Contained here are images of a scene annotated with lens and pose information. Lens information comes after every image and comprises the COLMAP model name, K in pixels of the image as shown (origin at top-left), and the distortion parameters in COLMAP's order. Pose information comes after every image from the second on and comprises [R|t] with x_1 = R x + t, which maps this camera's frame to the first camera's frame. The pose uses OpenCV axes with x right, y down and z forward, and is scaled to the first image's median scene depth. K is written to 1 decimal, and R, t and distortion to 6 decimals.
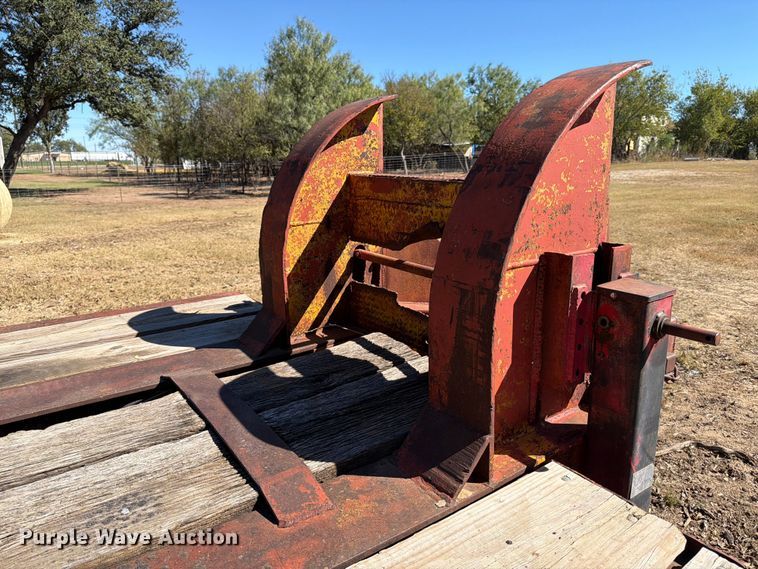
lens RADIAL K [[539.8, 0, 379.0], [0, 539.8, 284.5], [0, 0, 1]] dist [0.038107, -0.055880]
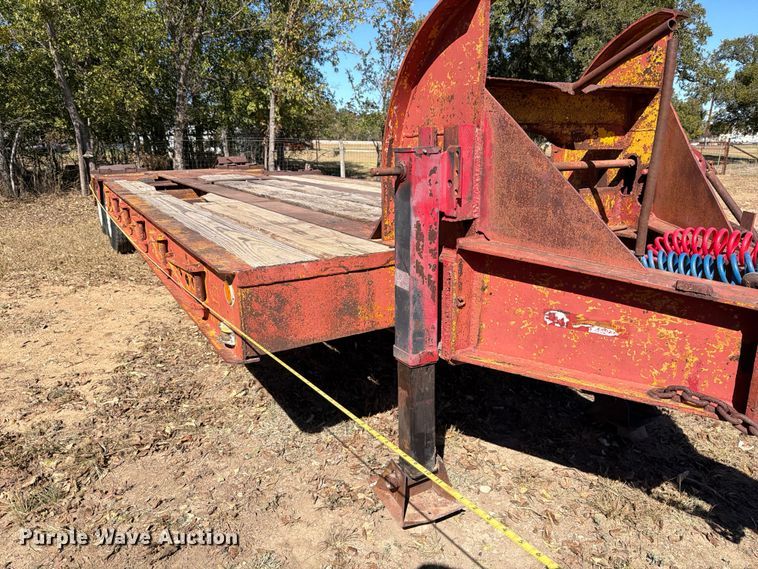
lens RADIAL K [[541.1, 0, 371.1], [0, 541.1, 285.4], [0, 0, 1]] dist [0.041257, -0.041921]
pose [[-0.102783, 0.257815, -0.960712, 1.227240], [-0.218614, 0.936358, 0.274668, -0.011553], [0.970383, 0.238257, -0.039879, 0.604411]]
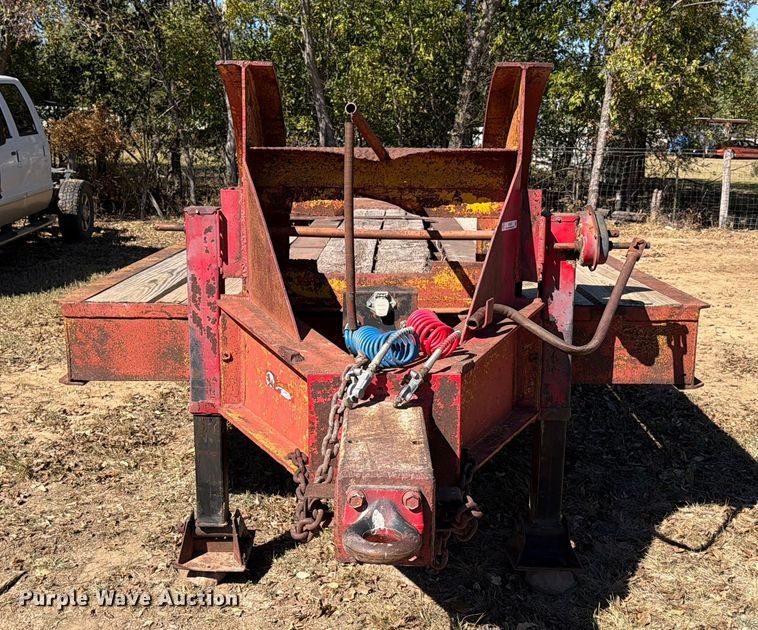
lens RADIAL K [[947.6, 0, 381.8], [0, 947.6, 362.3], [0, 0, 1]] dist [0.170483, -0.333037]
pose [[-0.591369, 0.177174, -0.786697, 1.505797], [-0.198191, 0.913709, 0.354762, -0.417668], [0.781667, 0.365712, -0.505225, 1.822854]]
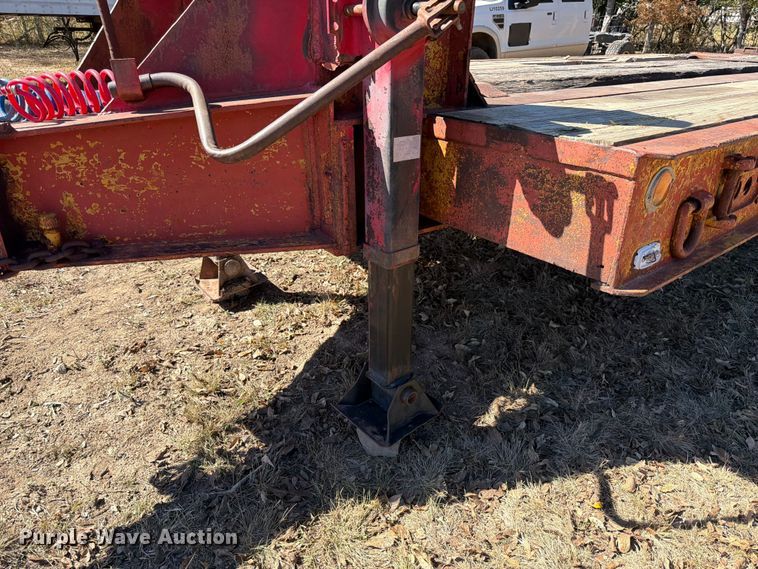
lens RADIAL K [[529.8, 0, 382.2], [0, 529.8, 281.9], [0, 0, 1]] dist [0.072524, -0.088453]
pose [[-0.998742, 0.003358, -0.050029, -0.042254], [-0.029063, 0.774302, 0.632149, -0.218604], [0.040860, 0.632808, -0.773230, 1.829835]]
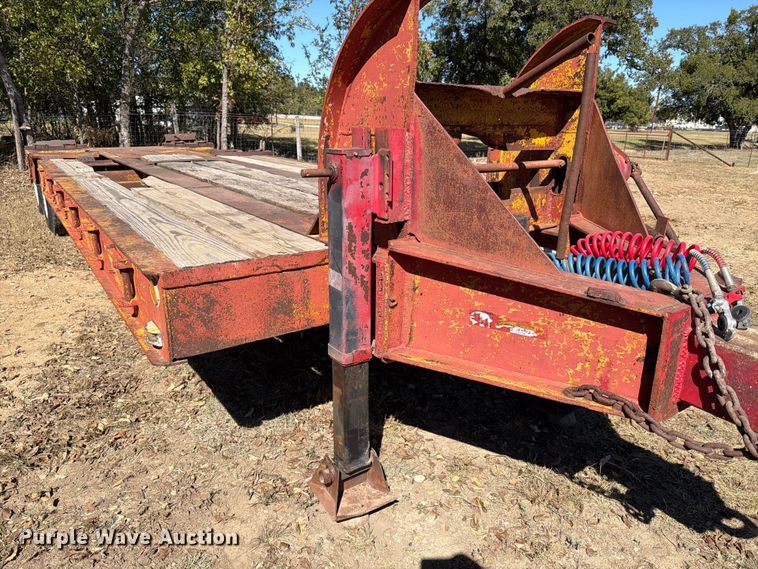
lens RADIAL K [[538.2, 0, 377.9], [0, 538.2, 281.1], [0, 0, 1]] dist [0.067279, -0.082471]
pose [[-0.020633, 0.289472, -0.956964, 1.217760], [-0.246390, 0.926174, 0.285471, -0.060663], [0.968951, 0.241676, 0.052214, 0.641629]]
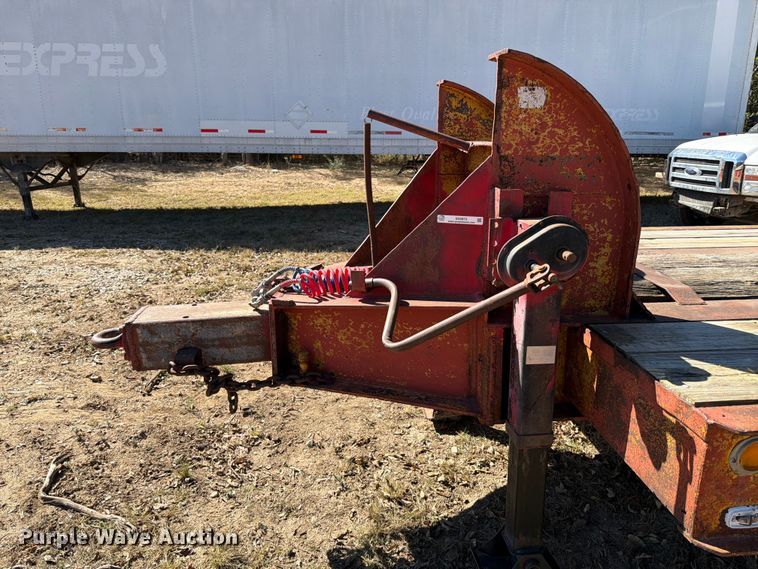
lens RADIAL K [[534.4, 0, 384.0], [0, 534.4, 286.5], [0, 0, 1]] dist [0.076559, -0.106846]
pose [[-0.864627, -0.140269, 0.482437, -0.294893], [0.115743, 0.878797, 0.462946, -0.439816], [-0.488901, 0.456114, -0.743596, 1.893596]]
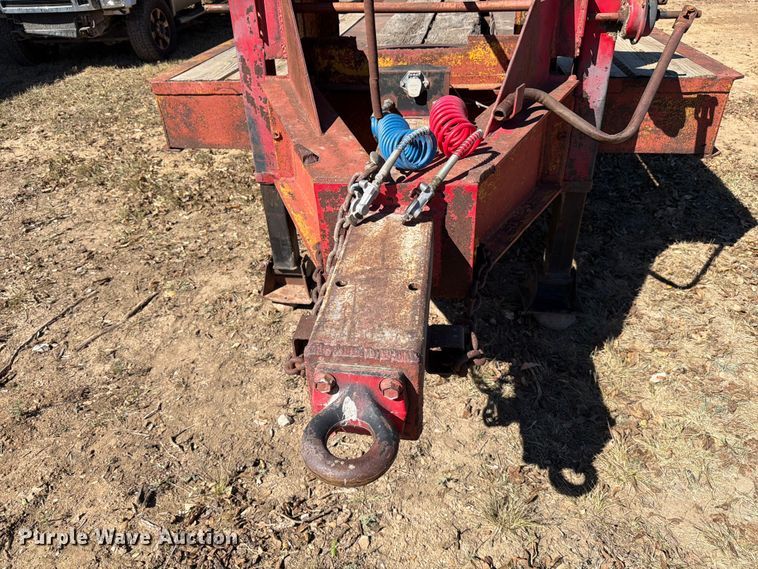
lens RADIAL K [[539.8, 0, 379.0], [0, 539.8, 284.5], [0, 0, 1]] dist [0.038107, -0.055880]
pose [[-0.694896, 0.414083, -0.587925, 0.938135], [-0.133785, 0.728856, 0.671469, -0.303137], [0.706556, 0.545257, -0.451081, 1.532392]]
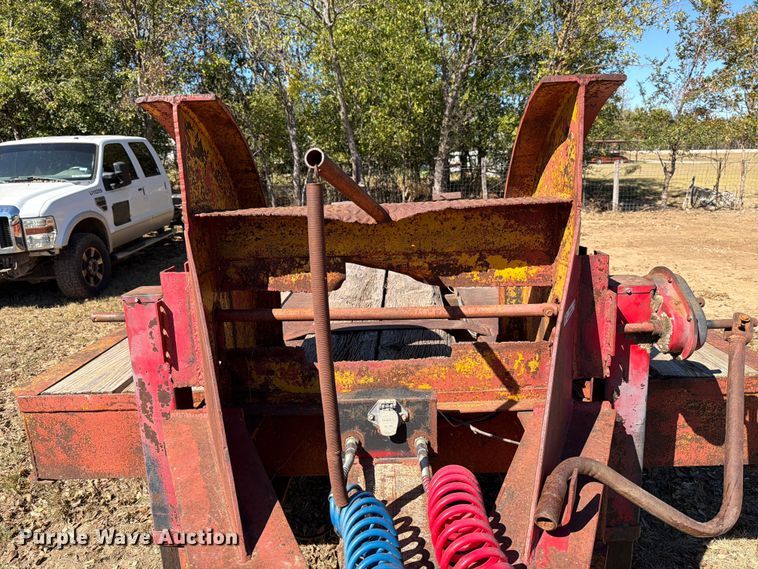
lens RADIAL K [[534.4, 0, 384.0], [0, 534.4, 286.5], [0, 0, 1]] dist [0.076559, -0.106846]
pose [[-0.605319, 0.202771, -0.769722, 0.661104], [-0.148652, 0.921199, 0.359577, -0.317850], [0.781979, 0.332079, -0.527477, 1.236464]]
